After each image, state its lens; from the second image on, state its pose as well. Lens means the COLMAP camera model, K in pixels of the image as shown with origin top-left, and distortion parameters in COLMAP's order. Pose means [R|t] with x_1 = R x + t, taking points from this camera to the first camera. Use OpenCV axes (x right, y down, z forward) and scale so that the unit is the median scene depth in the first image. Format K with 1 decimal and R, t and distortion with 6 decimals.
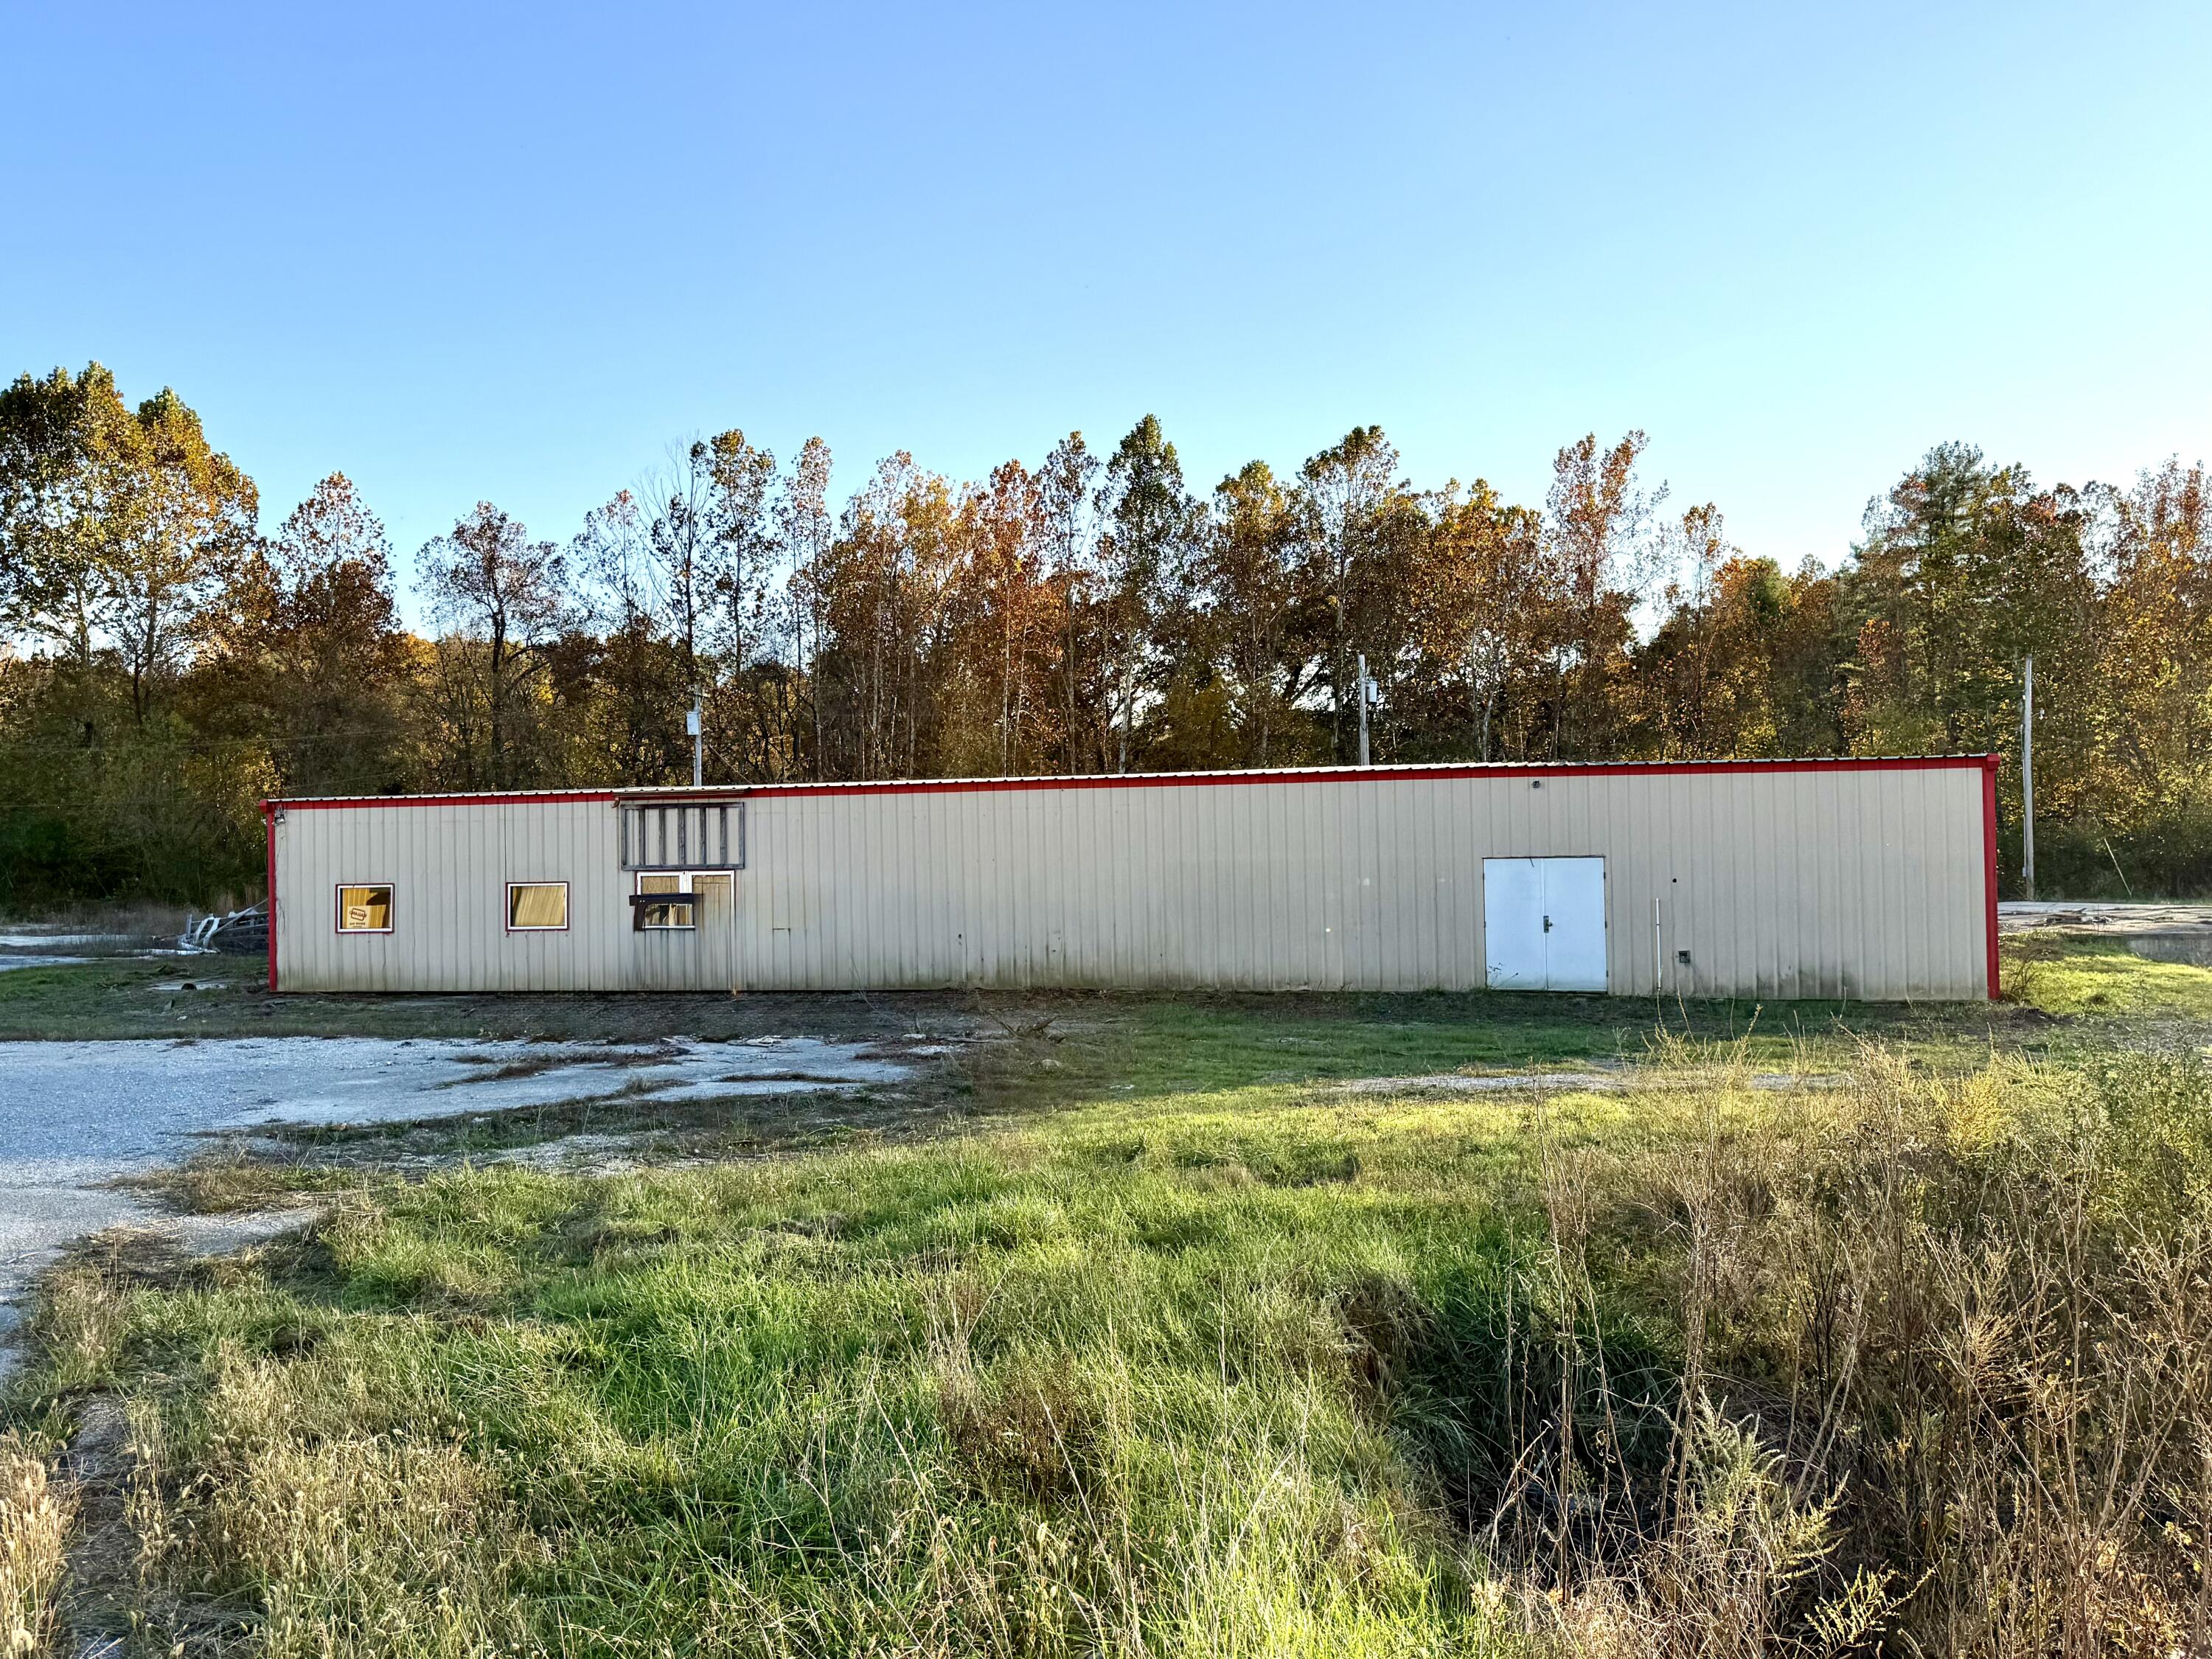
lens RADIAL K [[1814.6, 0, 1107.7], [0, 1814.6, 813.9], [0, 0, 1]] dist [0.199597, -0.490773]
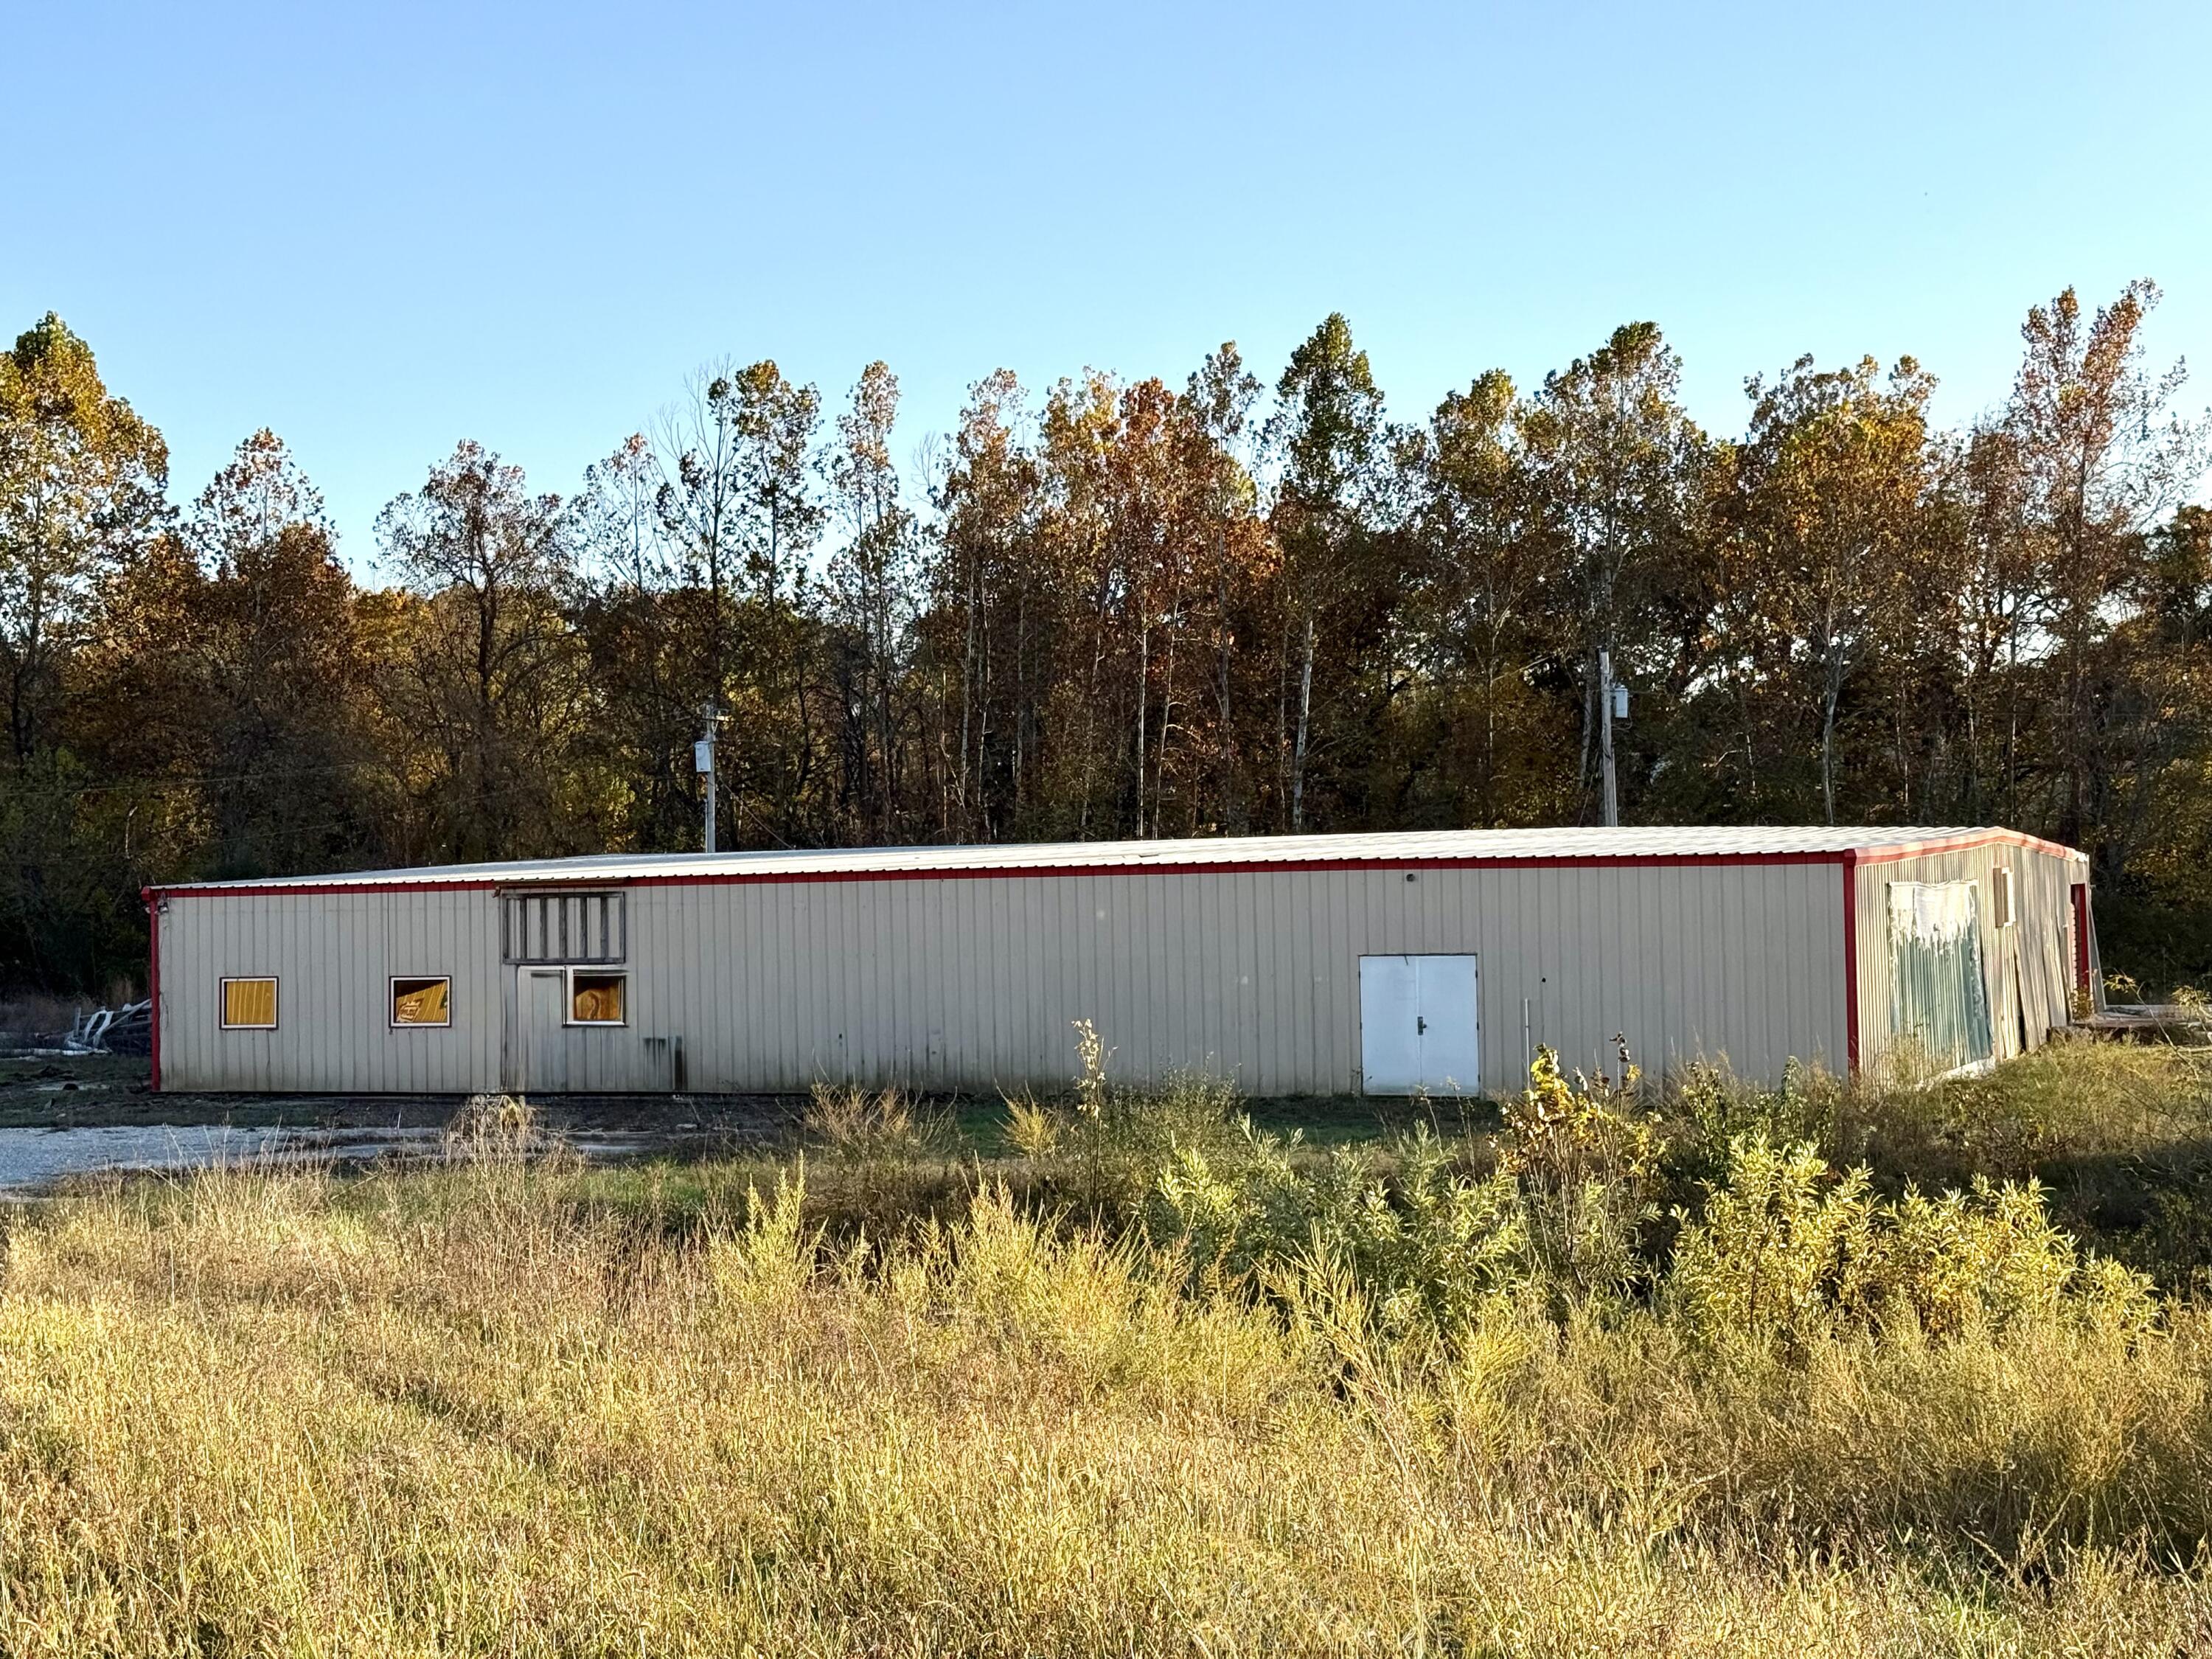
lens RADIAL K [[3113.4, 0, 1106.0], [0, 3113.4, 829.5], [0, 0, 1]] dist [0.234187, -0.934009]
pose [[0.988449, -0.004551, -0.151489, 0.121351], [0.004308, 0.999989, -0.001931, -0.014433], [0.151496, 0.001256, 0.988457, -0.230328]]
